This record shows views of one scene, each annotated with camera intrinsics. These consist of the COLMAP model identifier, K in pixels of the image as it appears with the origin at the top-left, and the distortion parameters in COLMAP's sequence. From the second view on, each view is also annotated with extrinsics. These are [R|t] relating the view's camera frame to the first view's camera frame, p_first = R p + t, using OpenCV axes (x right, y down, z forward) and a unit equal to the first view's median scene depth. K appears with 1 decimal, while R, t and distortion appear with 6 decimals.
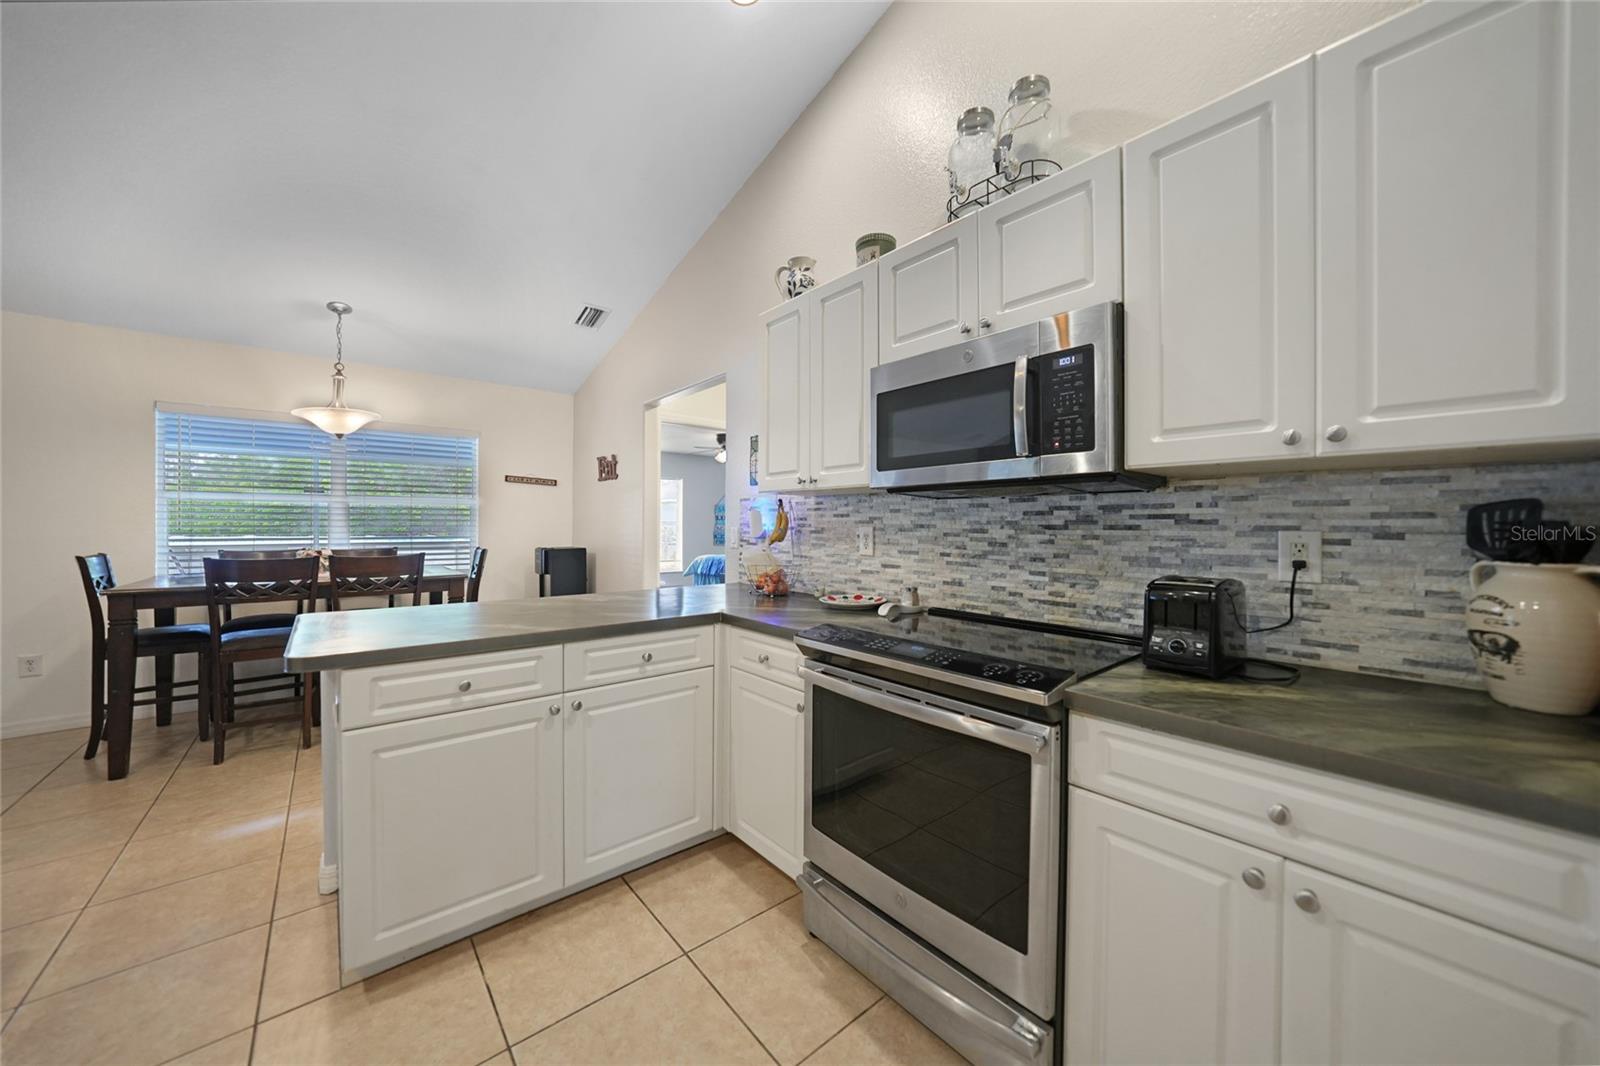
lens RADIAL K [[568.7, 0, 838.1], [0, 568.7, 528.1], [0, 0, 1]] dist [-0.024516, 0.003732]
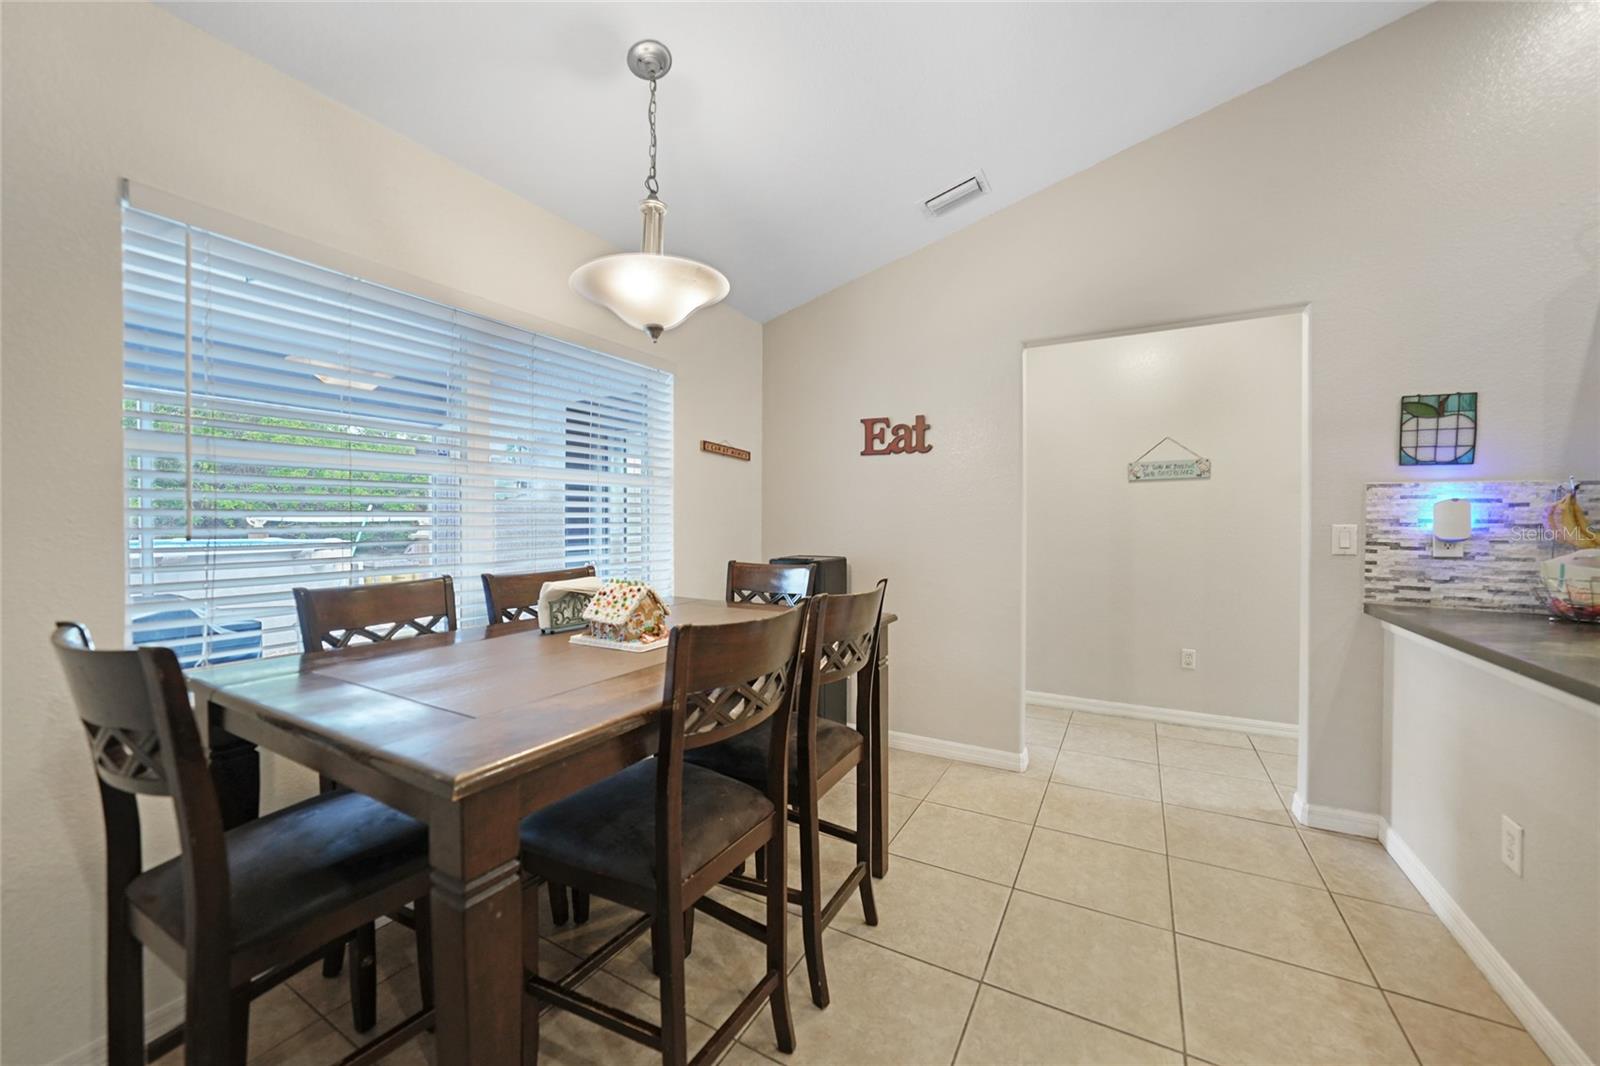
lens RADIAL K [[589.9, 0, 800.9], [0, 589.9, 525.4], [0, 0, 1]] dist [-0.026719, 0.007566]
pose [[0.942564, -0.006269, 0.333967, -1.427139], [0.004897, 0.999976, 0.004949, -0.010299], [-0.333990, -0.003029, 0.942572, 0.749576]]
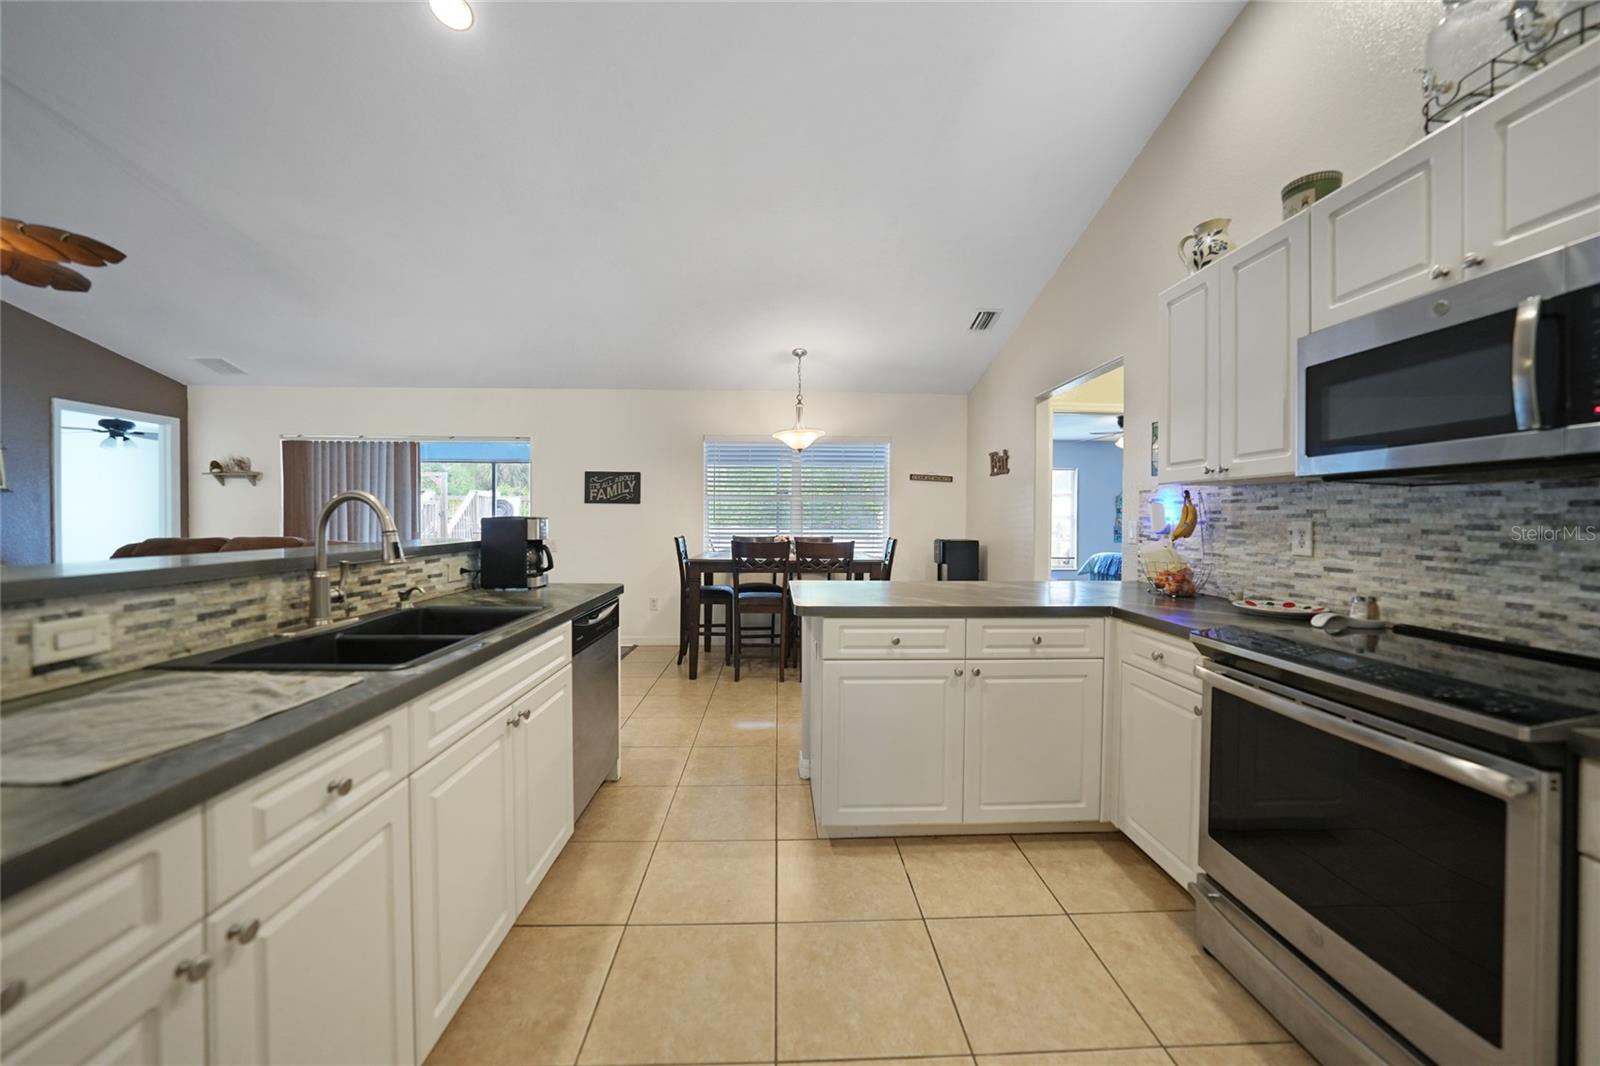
lens RADIAL K [[610.8, 0, 807.4], [0, 610.8, 522.3], [0, 0, 1]] dist [-0.030488, 0.007627]
pose [[0.773027, 0.005869, -0.634345, 0.048638], [-0.005552, 0.999981, 0.002487, 0.000906], [0.634348, 0.001599, 0.773046, -0.146251]]
